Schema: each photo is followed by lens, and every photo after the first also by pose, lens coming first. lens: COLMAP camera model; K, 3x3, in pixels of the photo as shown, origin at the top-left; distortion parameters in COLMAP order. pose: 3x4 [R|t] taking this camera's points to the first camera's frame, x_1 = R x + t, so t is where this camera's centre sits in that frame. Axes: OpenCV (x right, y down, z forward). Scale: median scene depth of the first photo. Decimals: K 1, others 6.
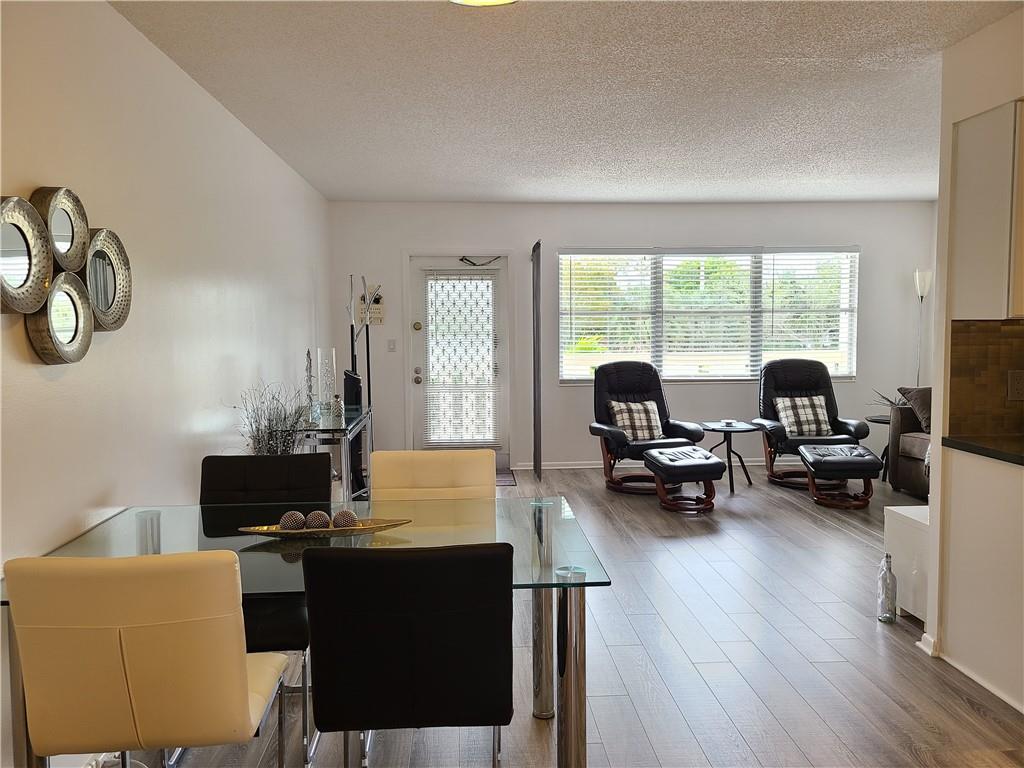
lens RADIAL K [[764.5, 0, 509.8], [0, 764.5, 376.4], [0, 0, 1]] dist [0.058732, -0.042029]
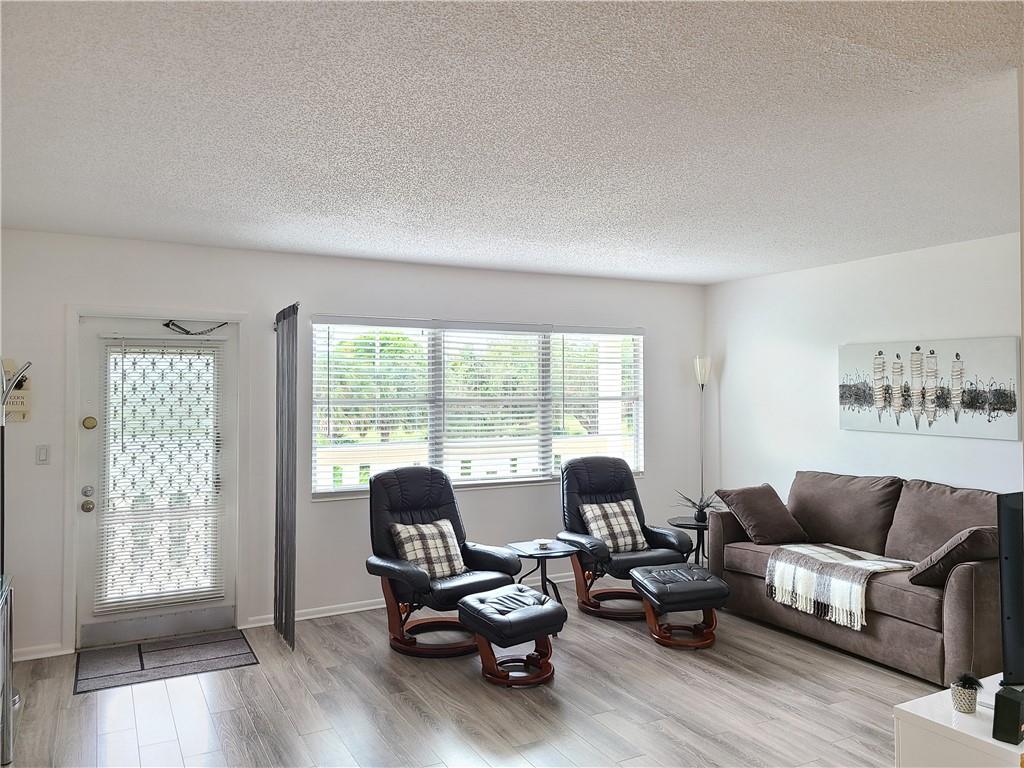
lens RADIAL K [[764.5, 0, 509.8], [0, 764.5, 376.4], [0, 0, 1]] dist [0.058732, -0.042029]
pose [[0.912626, 0.012728, 0.408597, -0.068340], [0.023840, 0.996157, -0.084279, -0.043501], [-0.408100, 0.086656, 0.908815, 0.267807]]
